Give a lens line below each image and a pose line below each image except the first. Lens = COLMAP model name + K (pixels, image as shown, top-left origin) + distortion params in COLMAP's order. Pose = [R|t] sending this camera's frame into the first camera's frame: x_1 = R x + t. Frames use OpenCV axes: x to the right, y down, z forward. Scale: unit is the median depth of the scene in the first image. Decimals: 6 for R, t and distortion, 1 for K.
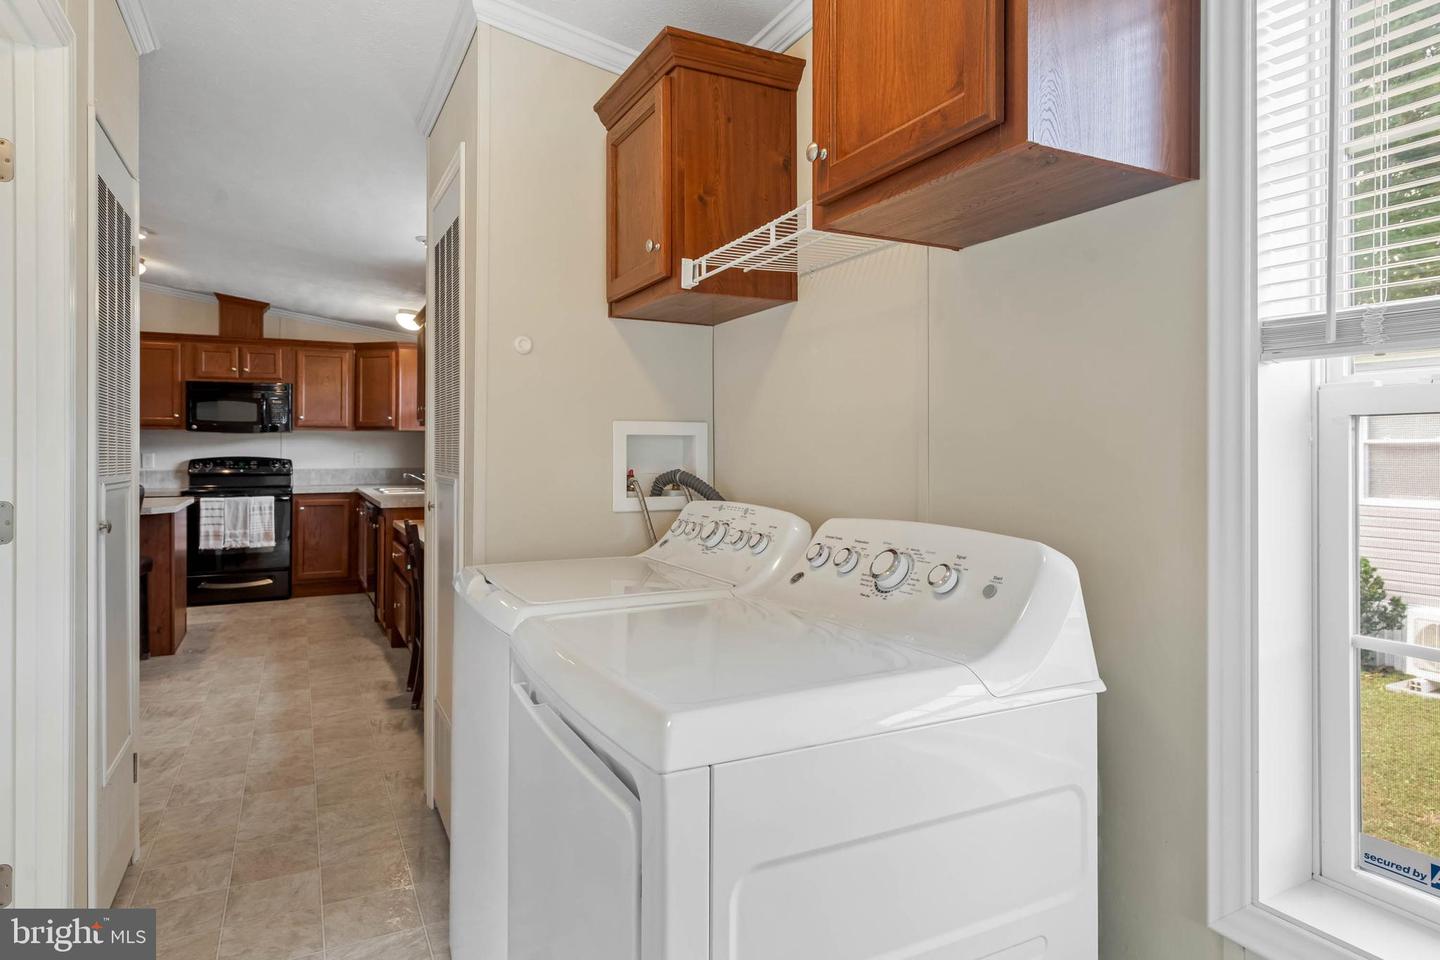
lens RADIAL K [[815.2, 0, 727.1], [0, 815.2, 450.2], [0, 0, 1]] dist [0.002941, 0.000631]
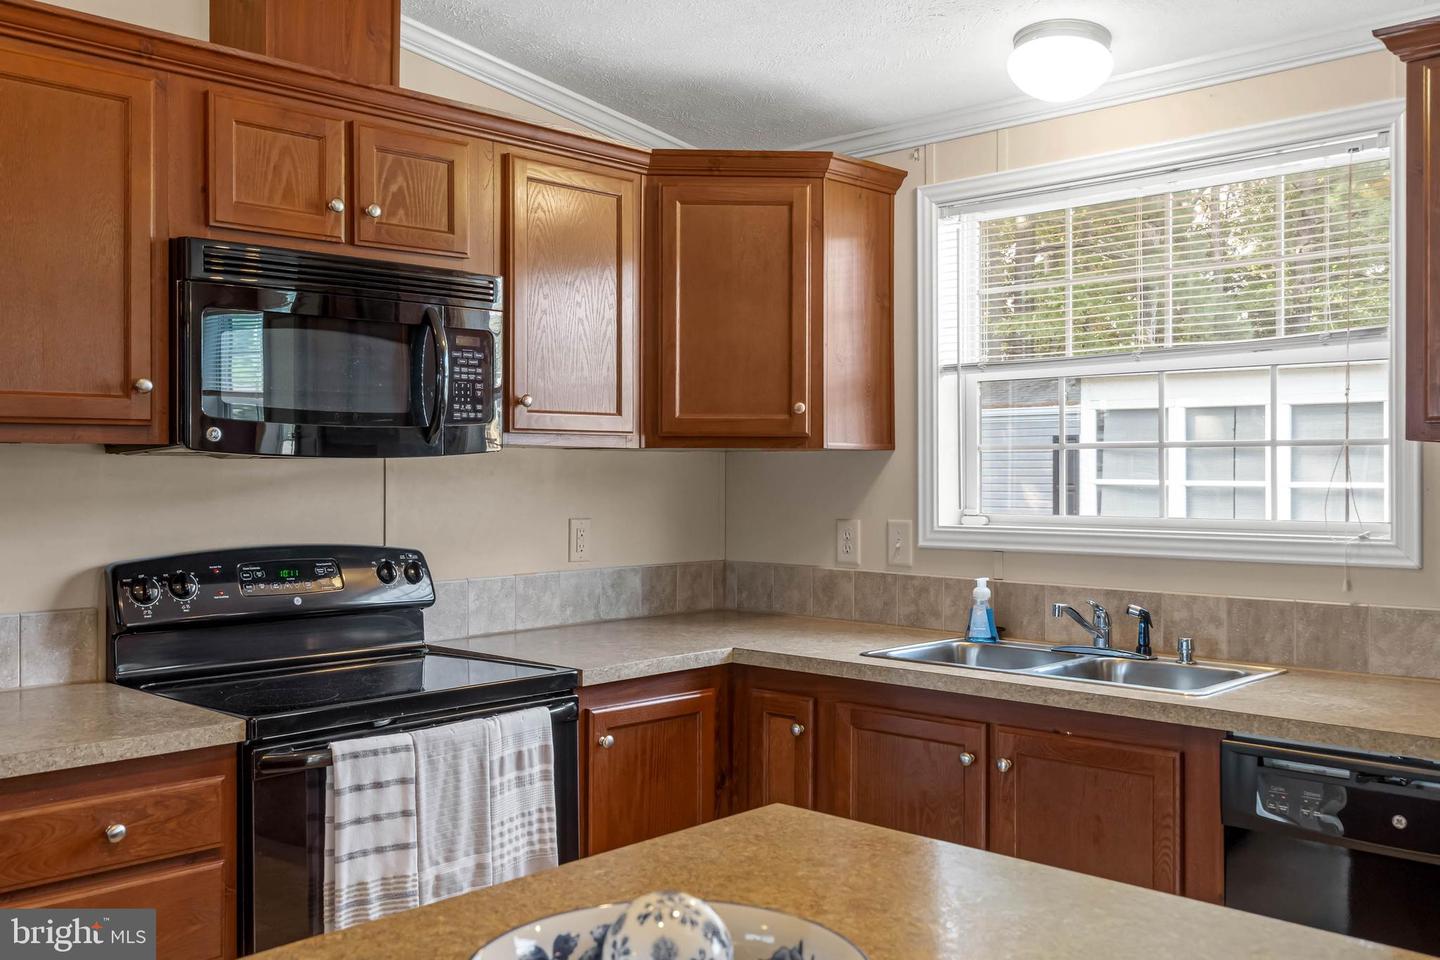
lens RADIAL K [[1313.7, 0, 716.7], [0, 1313.7, 470.3], [0, 0, 1]] dist [0.011315, -0.003353]
pose [[0.948325, -0.001272, 0.317299, -0.623986], [0.000198, 0.999994, 0.003419, -0.018597], [-0.317301, -0.003180, 0.948320, 0.579526]]
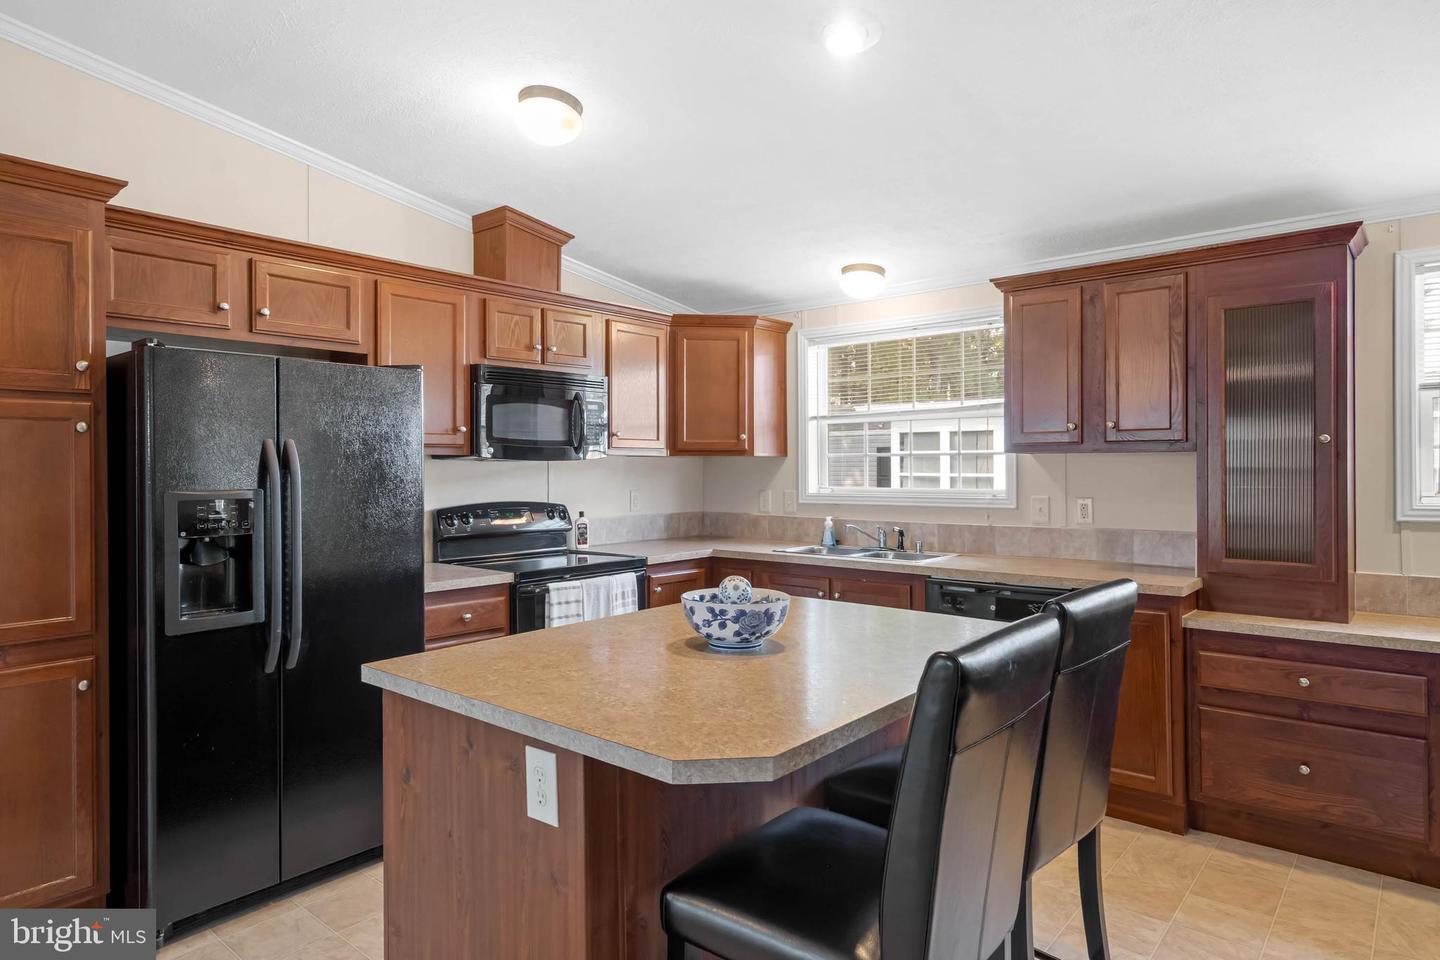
lens RADIAL K [[841.3, 0, 713.6], [0, 841.3, 469.6], [0, 0, 1]] dist [0.003098, 0.001332]
pose [[0.929975, -0.003823, 0.367602, -0.706688], [0.002339, 0.999987, 0.004484, -0.017451], [-0.367614, -0.003310, 0.929972, 0.422053]]
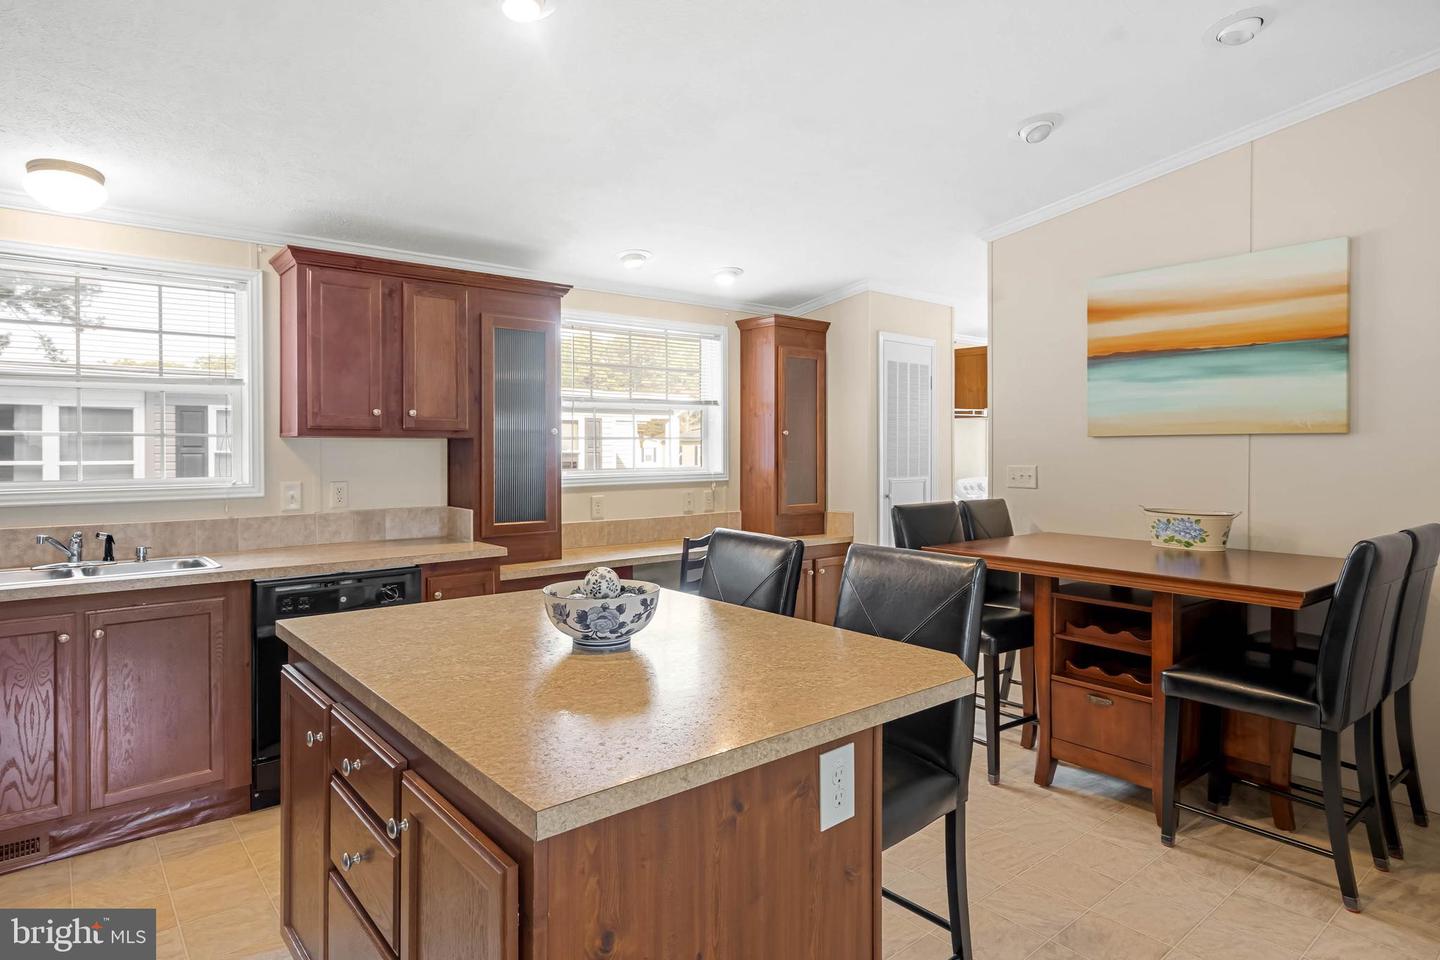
lens RADIAL K [[808.2, 0, 716.1], [0, 808.2, 452.7], [0, 0, 1]] dist [0.002355, 0.001179]
pose [[-0.202058, -0.002670, 0.979370, -0.859012], [-0.000535, 0.999996, 0.002616, -0.016789], [-0.979373, 0.000004, -0.202059, 0.716307]]
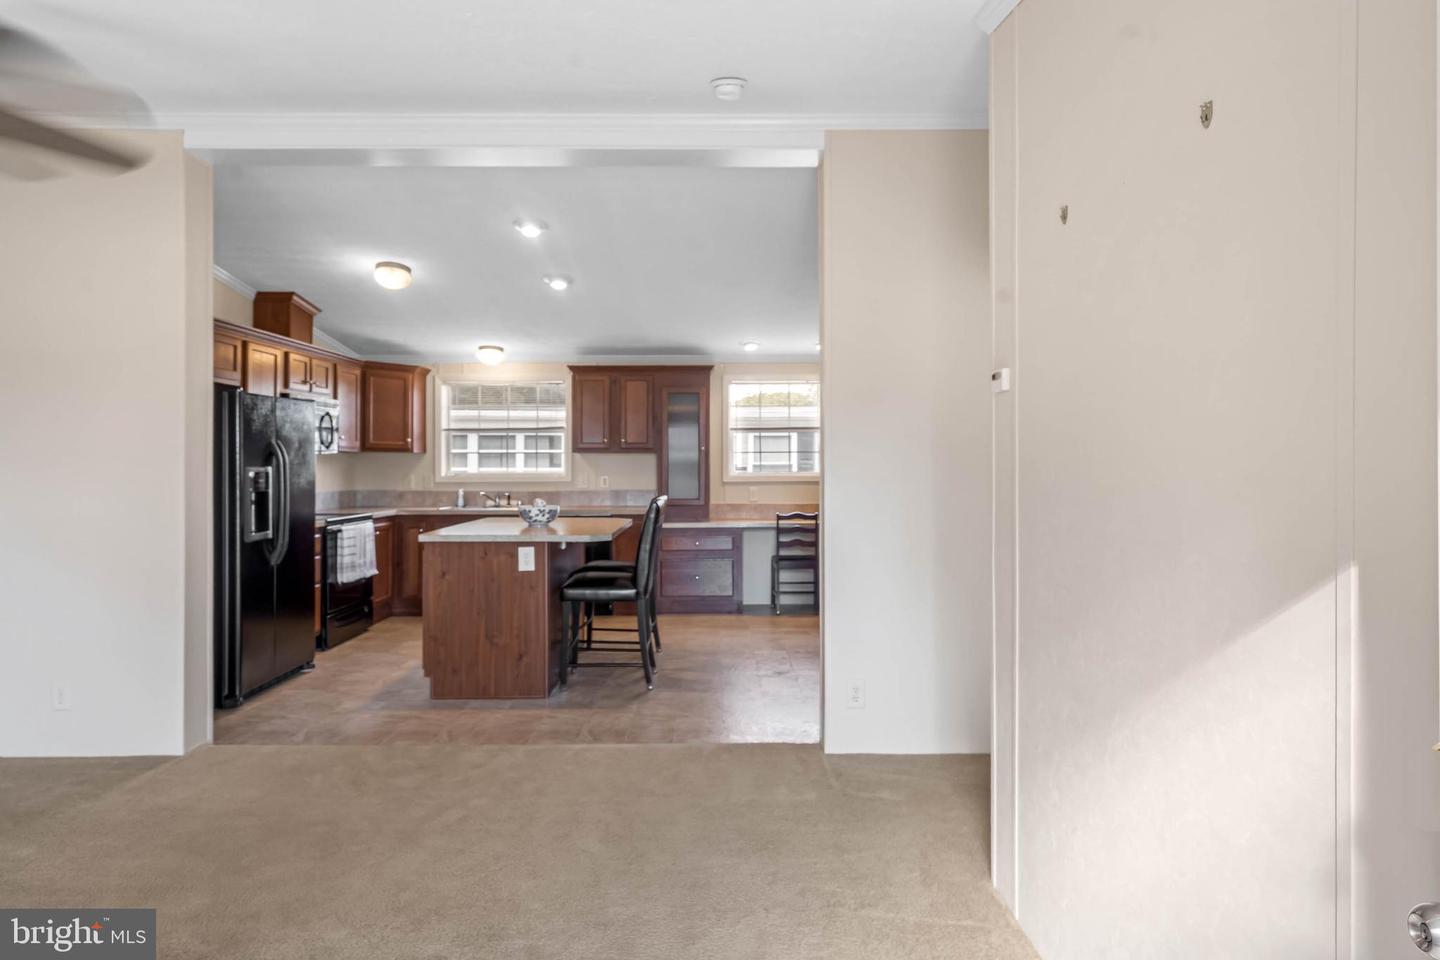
lens RADIAL K [[817.7, 0, 720.9], [0, 817.7, 462.5], [0, 0, 1]] dist [0.002901, 0.000737]
pose [[0.464778, 0.002973, 0.885422, -1.184905], [-0.002026, 0.999995, -0.002294, -0.010447], [-0.885425, -0.000728, 0.464781, 0.194930]]
